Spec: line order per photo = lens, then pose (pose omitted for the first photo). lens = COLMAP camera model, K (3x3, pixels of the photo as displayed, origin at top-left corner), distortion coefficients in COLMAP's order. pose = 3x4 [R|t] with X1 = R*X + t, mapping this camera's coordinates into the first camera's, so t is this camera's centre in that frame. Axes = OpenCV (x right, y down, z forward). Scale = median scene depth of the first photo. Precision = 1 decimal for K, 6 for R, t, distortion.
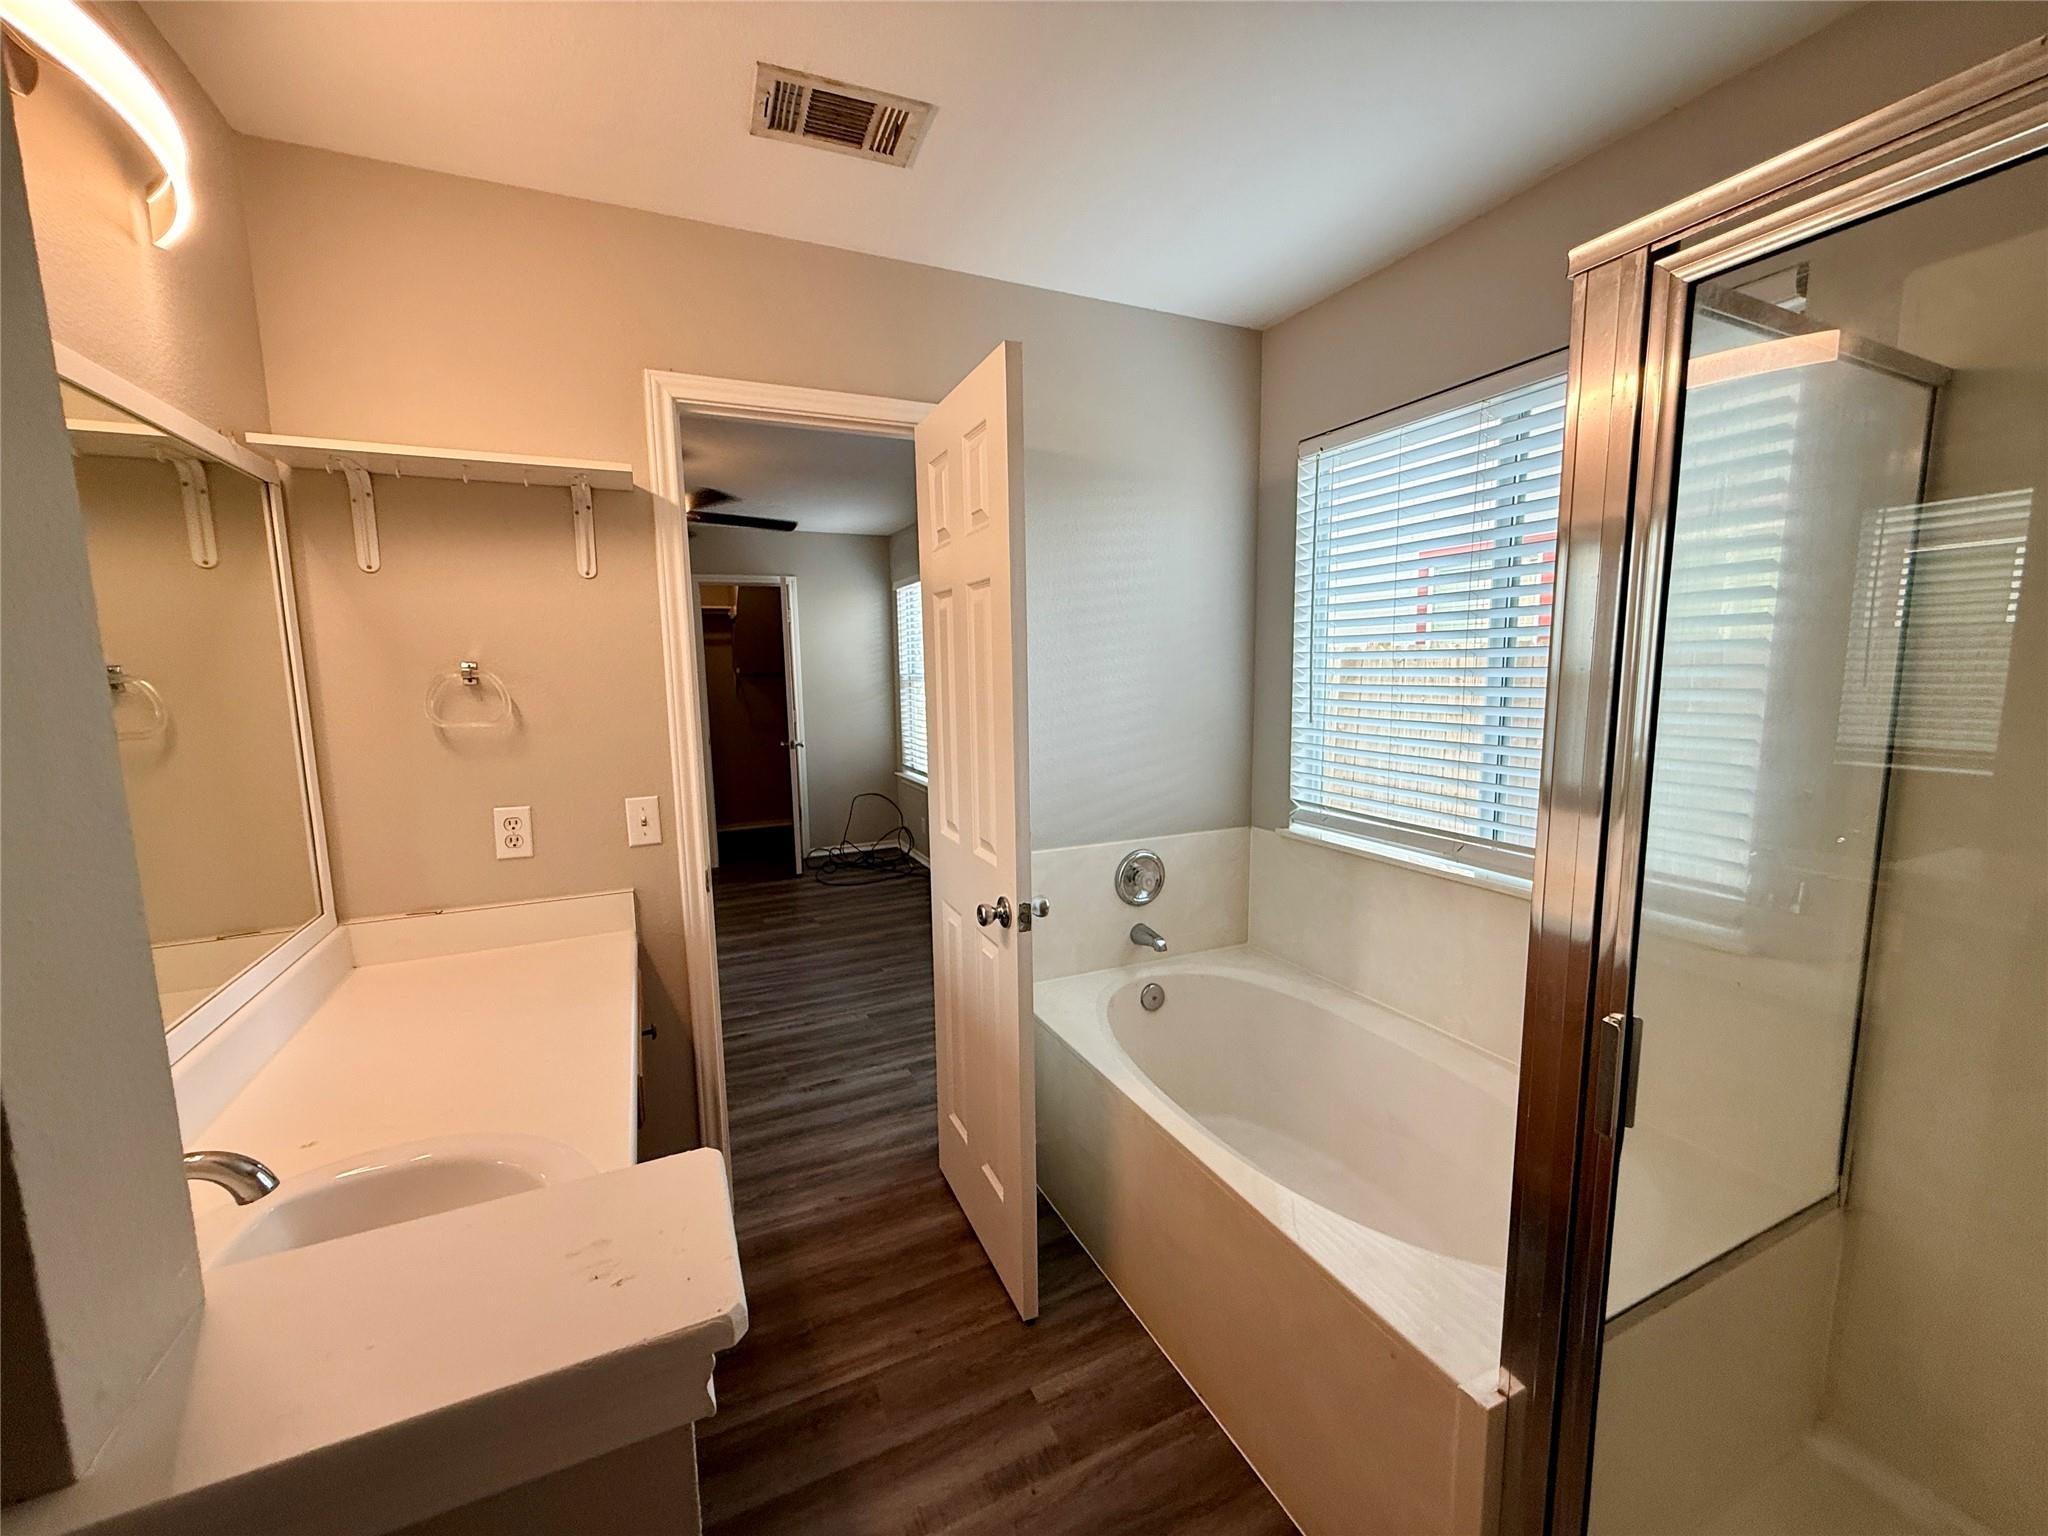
lens RADIAL K [[813.1, 0, 1024.0], [0, 813.1, 768.0], [0, 0, 1]] dist [0.002241, 0.000565]
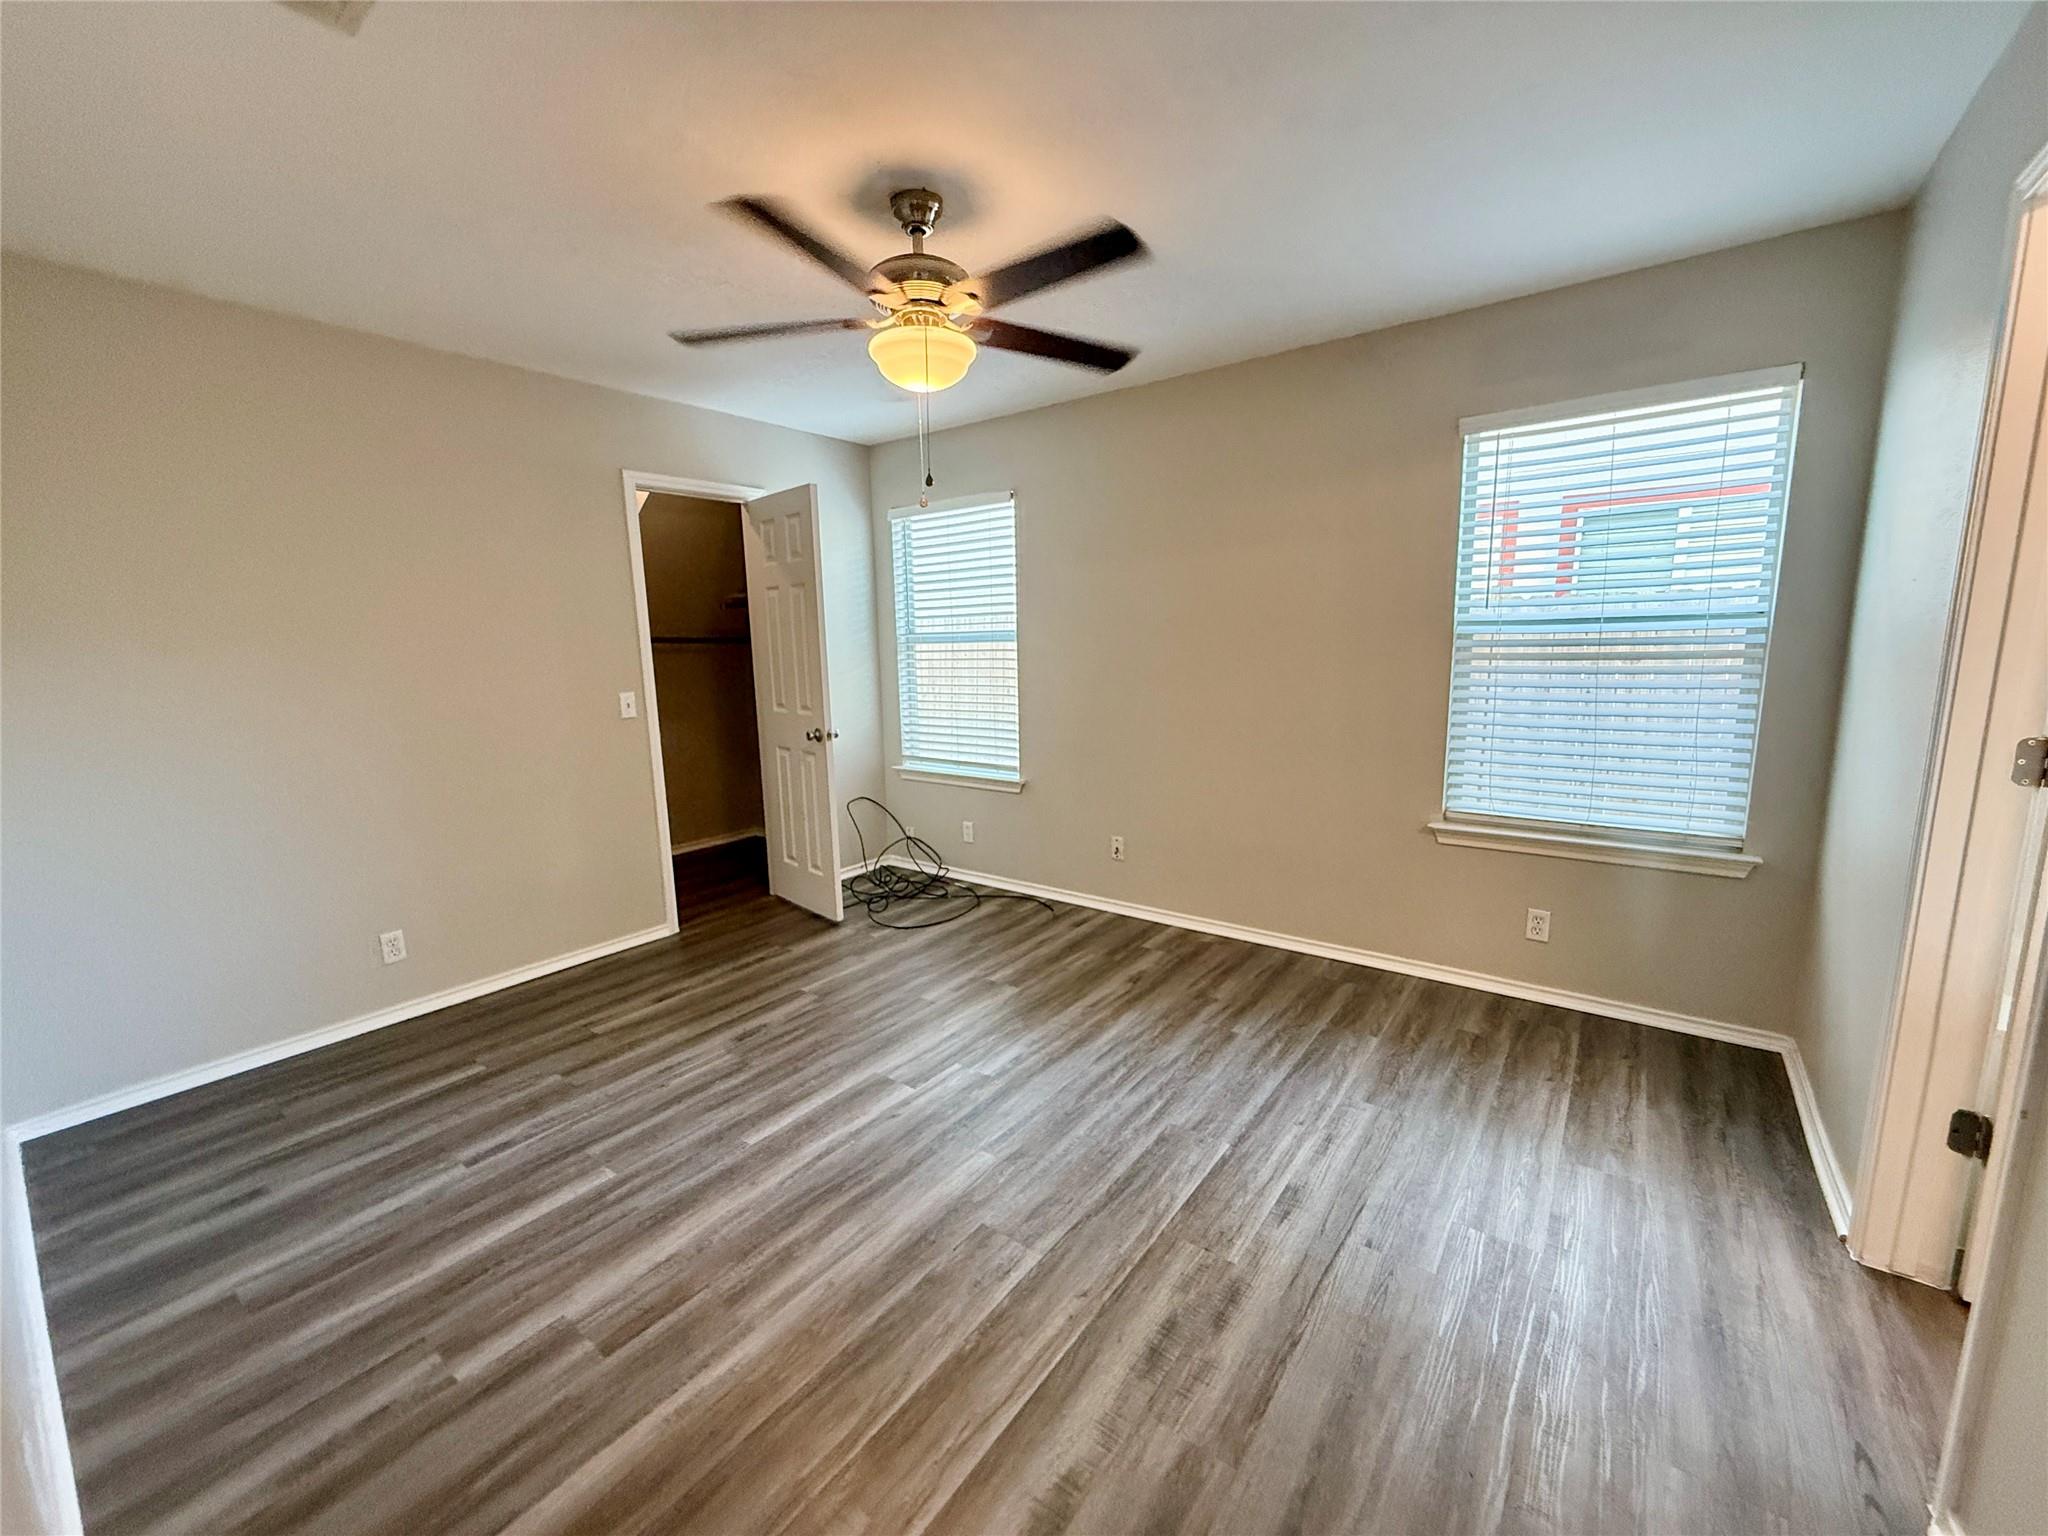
lens RADIAL K [[813.1, 0, 1024.0], [0, 813.1, 768.0], [0, 0, 1]] dist [0.002241, 0.000565]
pose [[0.881034, -0.079146, 0.466385, -0.528488], [0.068403, 0.996858, 0.039949, -0.019149], [-0.468081, -0.003294, 0.883679, 0.367618]]
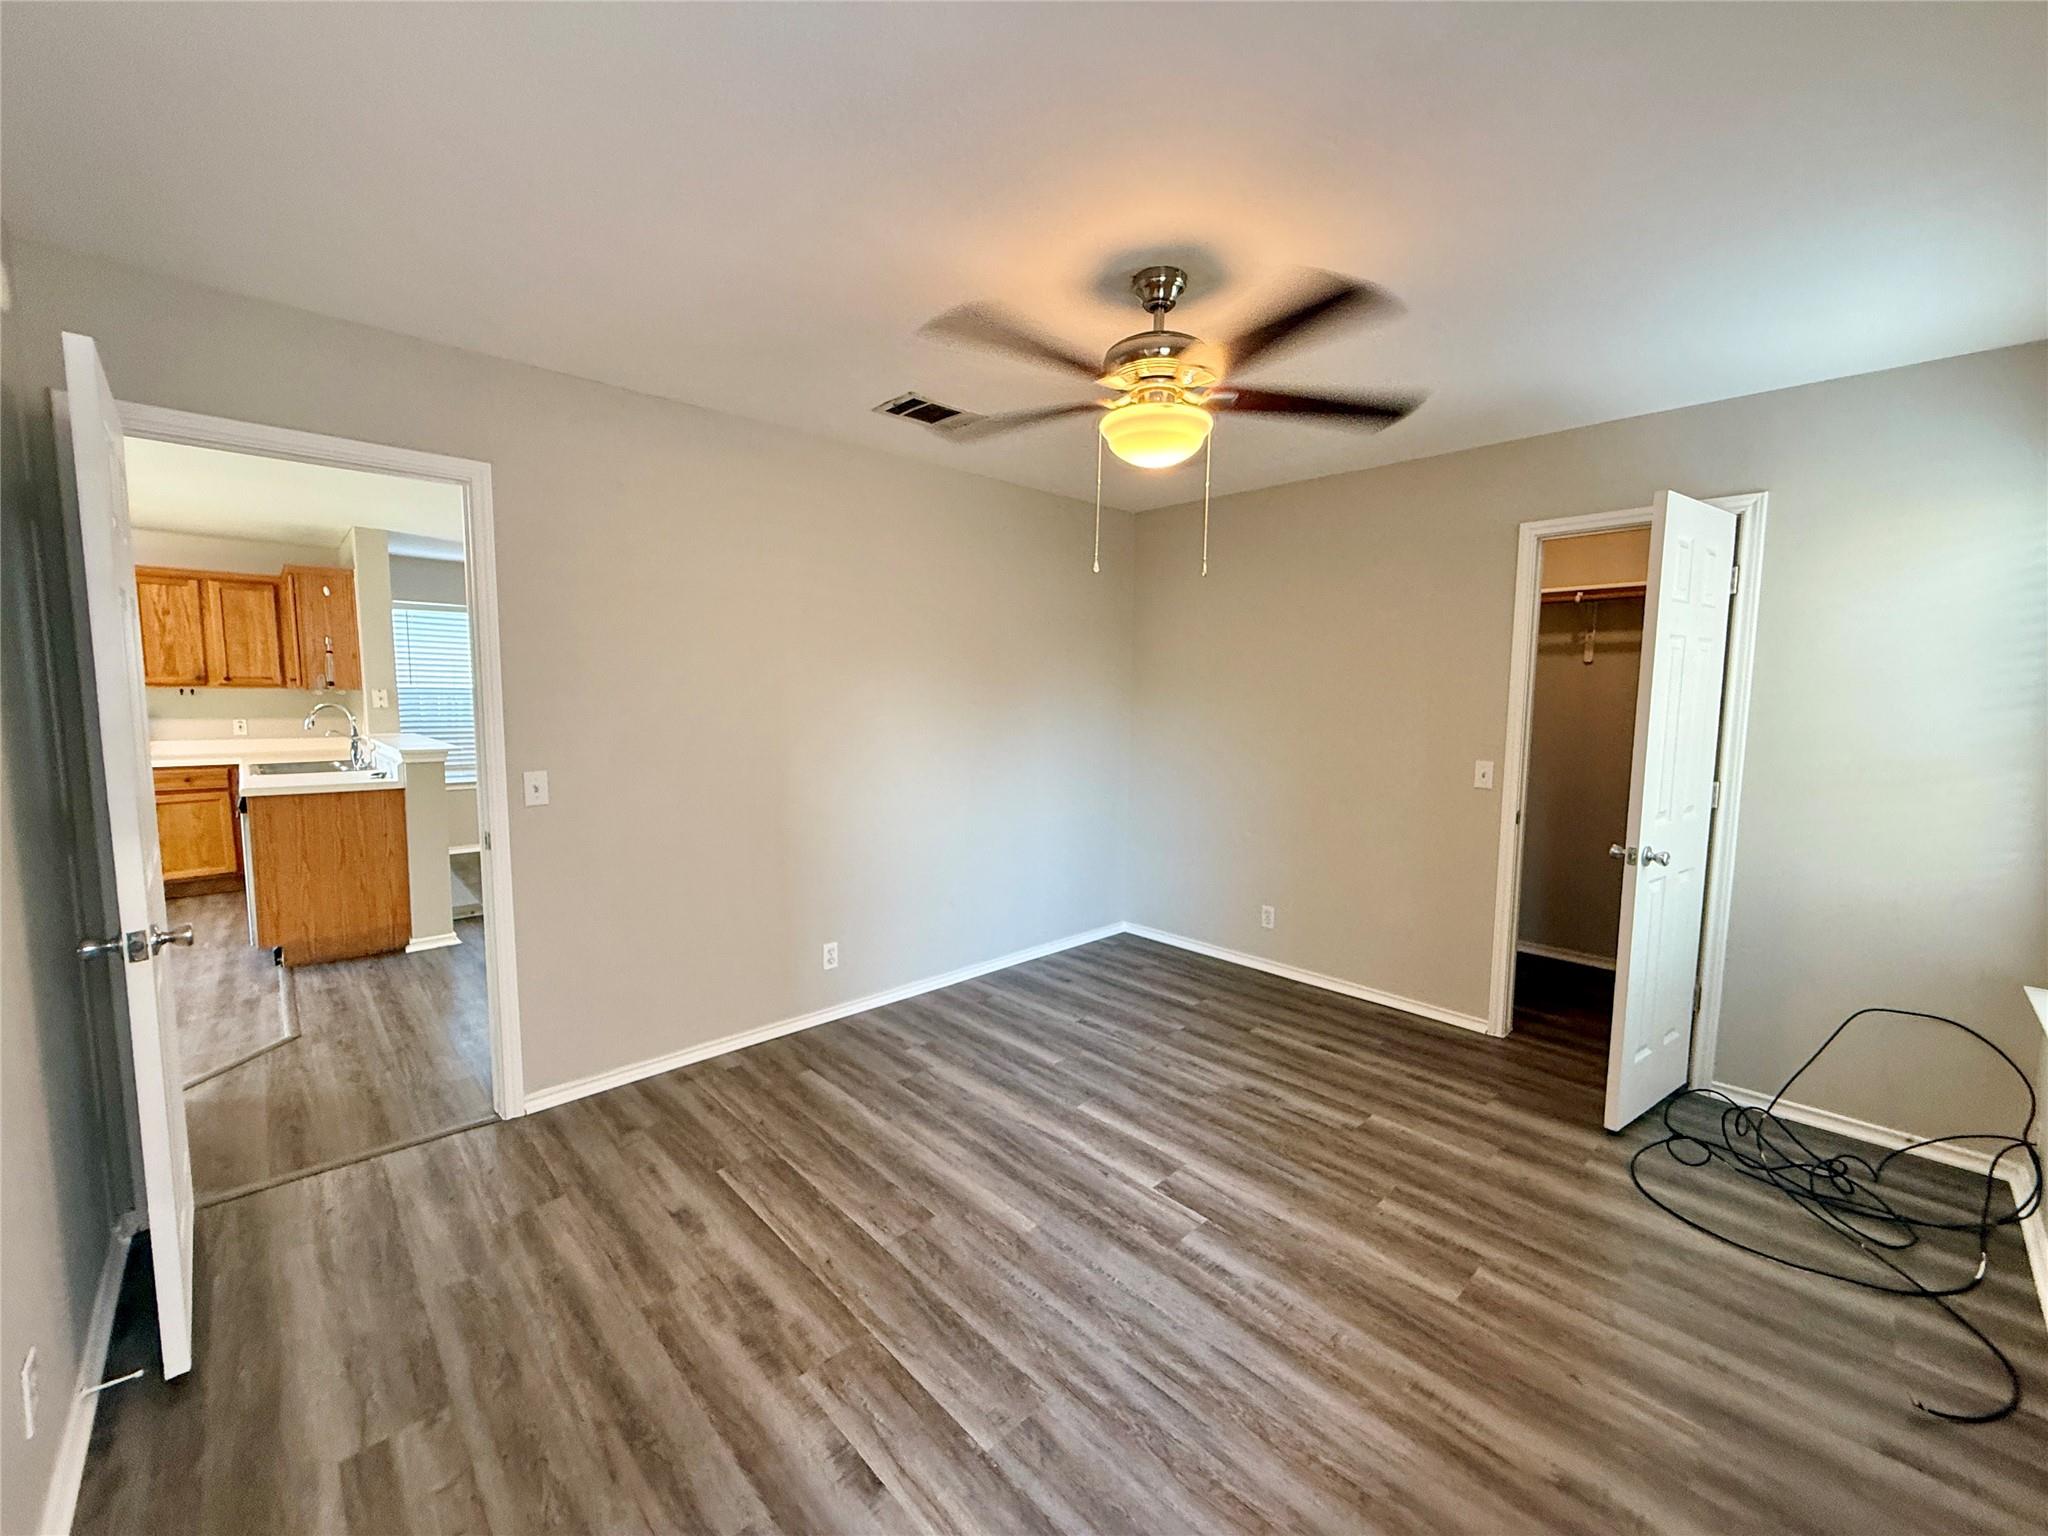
lens RADIAL K [[814.7, 0, 1021.2], [0, 814.7, 769.0], [0, 0, 1]] dist [0.000006, 0.000227]
pose [[0.318777, 0.109349, -0.941501, 0.040762], [-0.134322, 0.988509, 0.069329, -0.071974], [0.938264, 0.104364, 0.329802, 0.592607]]
